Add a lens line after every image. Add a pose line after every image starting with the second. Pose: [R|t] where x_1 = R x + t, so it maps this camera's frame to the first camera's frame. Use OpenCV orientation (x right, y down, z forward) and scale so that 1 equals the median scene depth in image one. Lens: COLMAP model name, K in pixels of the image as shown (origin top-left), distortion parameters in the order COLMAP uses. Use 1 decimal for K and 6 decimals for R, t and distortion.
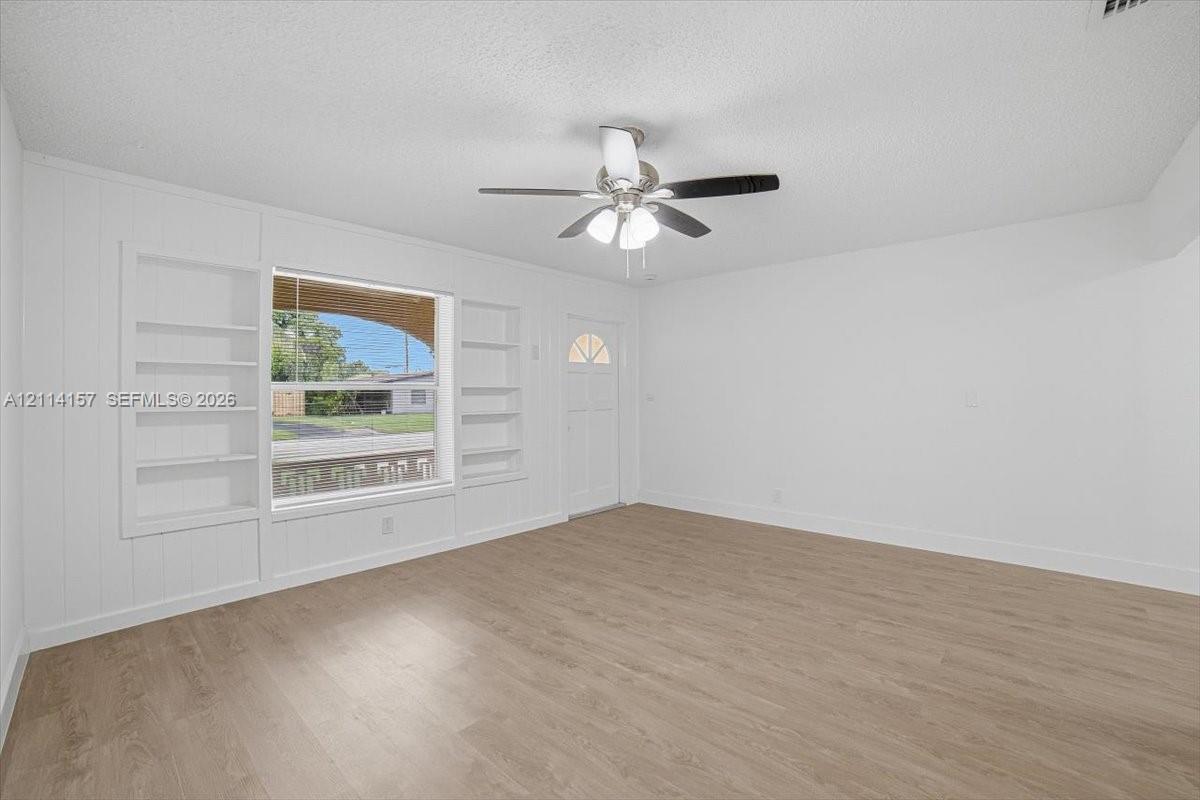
lens RADIAL K [[521.0, 0, 600.0], [0, 521.0, 400.0], [0, 0, 1]] dist [-0.124708, 0.035436]
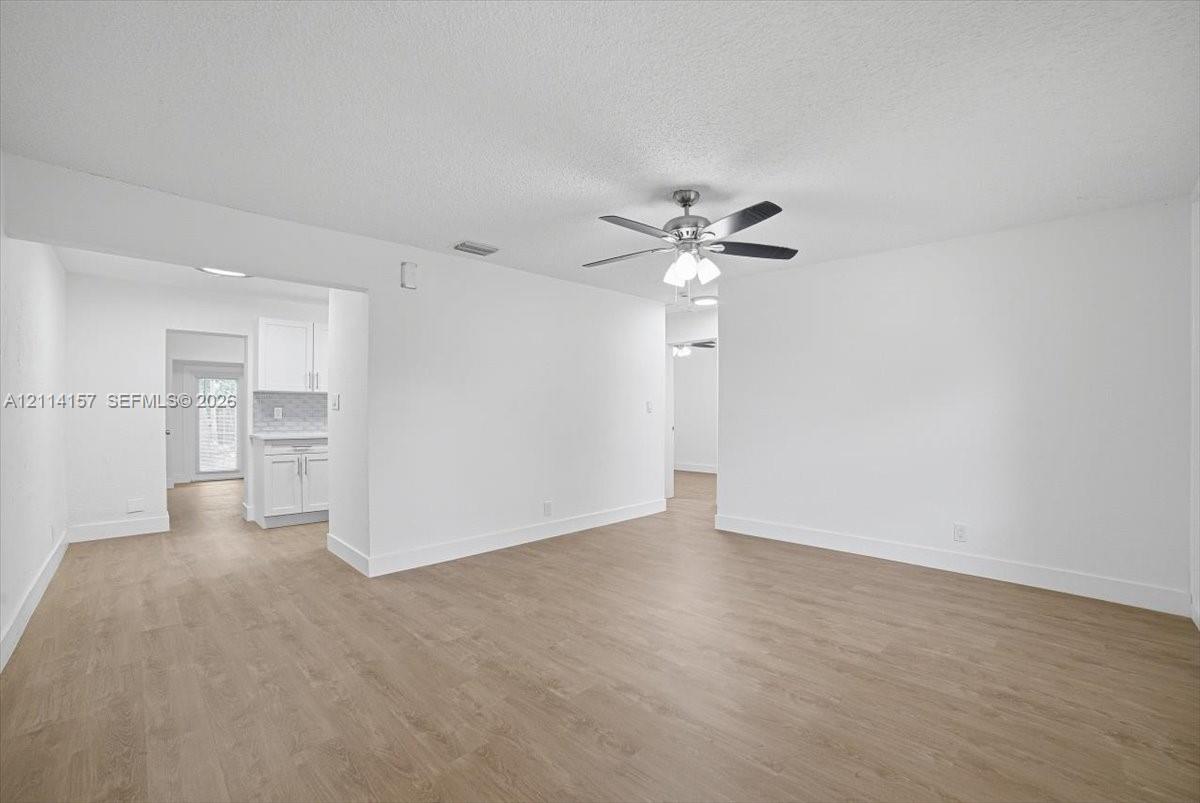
lens RADIAL K [[547.2, 0, 600.0], [0, 547.2, 401.5], [0, 0, 1]] dist [-0.059724, 0.000779]
pose [[-0.999252, 0.006934, 0.038050, 0.191712], [0.006616, 0.999942, -0.008485, -0.006442], [-0.038107, -0.008227, -0.999240, 2.031641]]
